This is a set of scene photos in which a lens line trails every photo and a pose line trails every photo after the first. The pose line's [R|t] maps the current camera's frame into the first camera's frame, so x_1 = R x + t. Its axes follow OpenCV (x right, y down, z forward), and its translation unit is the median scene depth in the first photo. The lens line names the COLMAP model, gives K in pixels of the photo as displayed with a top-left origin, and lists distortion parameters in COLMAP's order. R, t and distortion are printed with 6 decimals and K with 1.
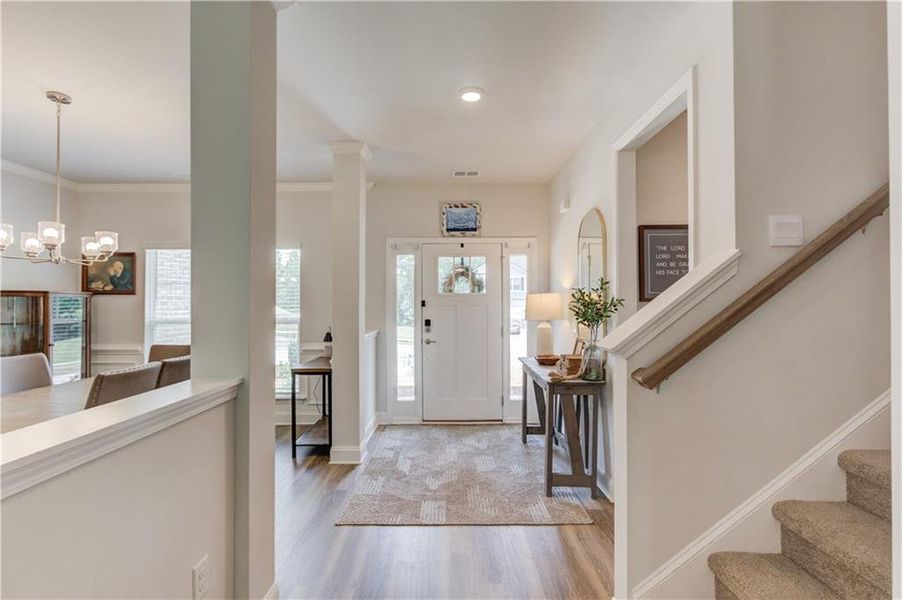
lens RADIAL K [[433.6, 0, 451.3], [0, 433.6, 302.7], [0, 0, 1]] dist [-0.018298, 0.012535]
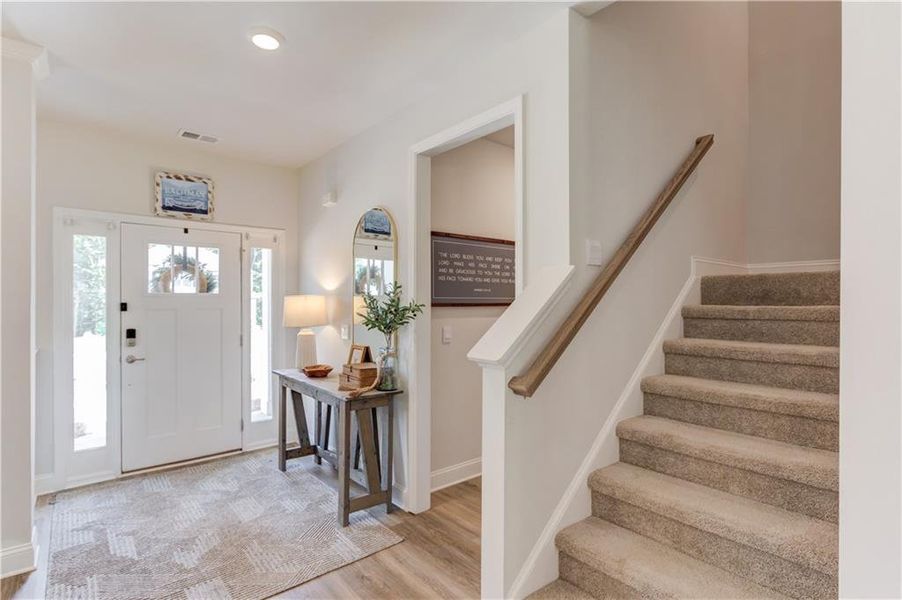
lens RADIAL K [[445.9, 0, 453.3], [0, 445.9, 304.7], [0, 0, 1]] dist [-0.018573, 0.010763]
pose [[0.763084, -0.001563, 0.646297, -0.140106], [-0.003029, 0.999977, 0.005996, -0.009344], [-0.646292, -0.006533, 0.763062, 0.118256]]
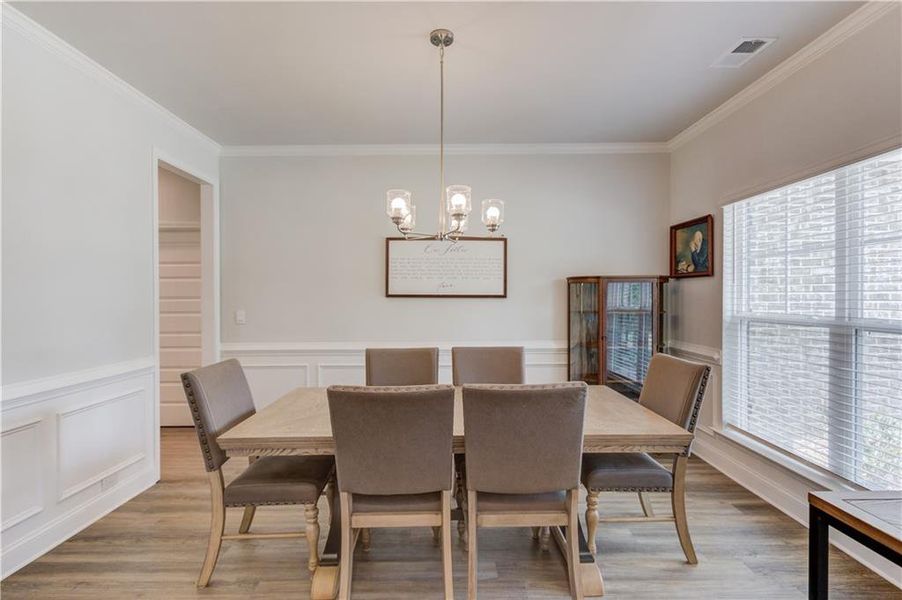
lens RADIAL K [[433.6, 0, 451.3], [0, 433.6, 302.7], [0, 0, 1]] dist [-0.018298, 0.012535]
pose [[-0.002478, 0.021503, -0.999766, -0.059446], [0.011817, 0.999700, 0.021473, 0.003564], [0.999927, -0.011761, -0.002732, 0.685416]]
